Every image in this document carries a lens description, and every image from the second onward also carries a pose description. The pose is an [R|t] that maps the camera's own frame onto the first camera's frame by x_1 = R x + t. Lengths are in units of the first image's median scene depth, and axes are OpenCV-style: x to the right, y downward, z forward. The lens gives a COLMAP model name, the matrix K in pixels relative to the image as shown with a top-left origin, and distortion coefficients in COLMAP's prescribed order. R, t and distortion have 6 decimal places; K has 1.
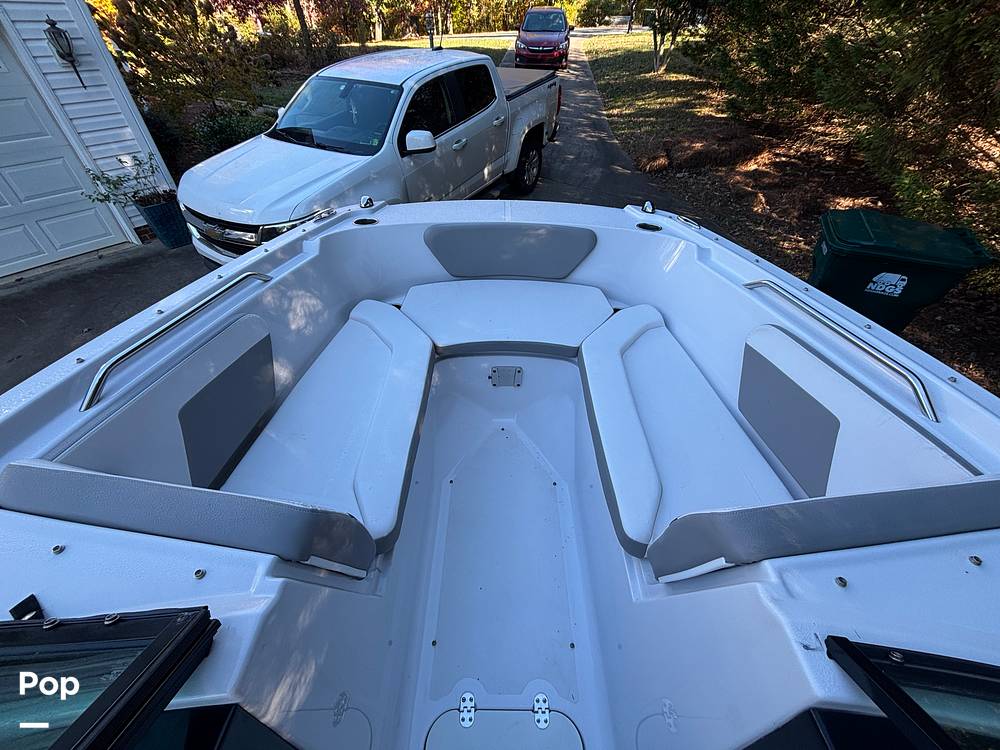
lens RADIAL K [[404.6, 0, 497.2], [0, 404.6, 373.3], [0, 0, 1]] dist [-0.000545, 0.000194]
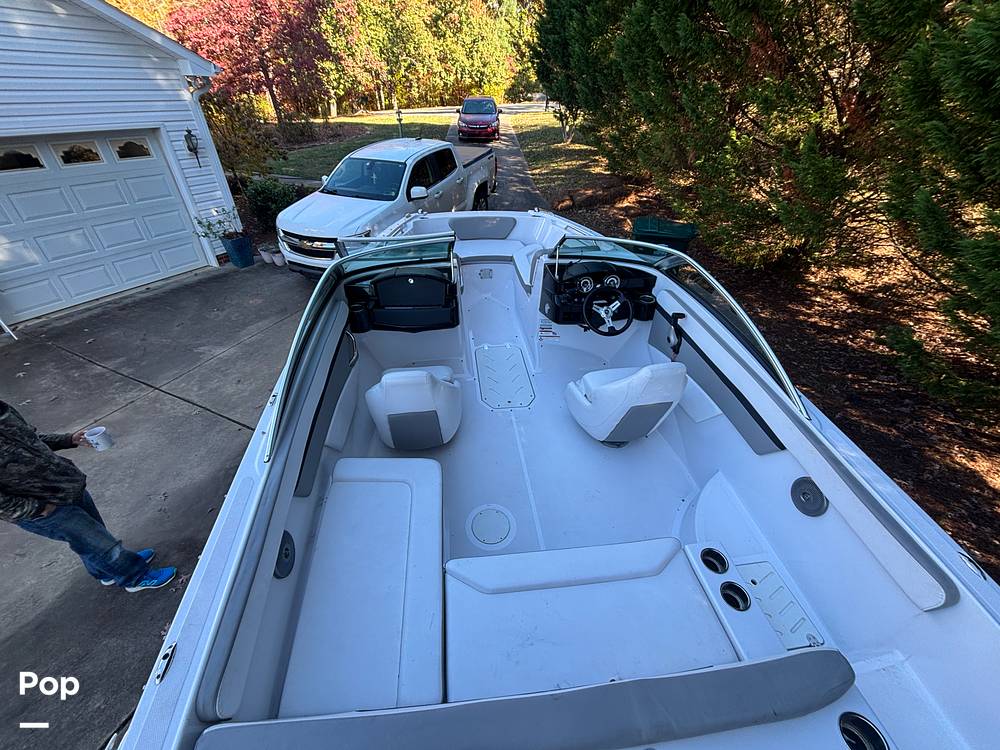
lens RADIAL K [[402.0, 0, 494.5], [0, 402.0, 376.4], [0, 0, 1]] dist [-0.001028, 0.000521]
pose [[0.991899, -0.075210, 0.102374, -0.060850], [0.085252, 0.991574, -0.097532, 0.235037], [-0.094176, 0.105470, 0.989953, -0.379953]]
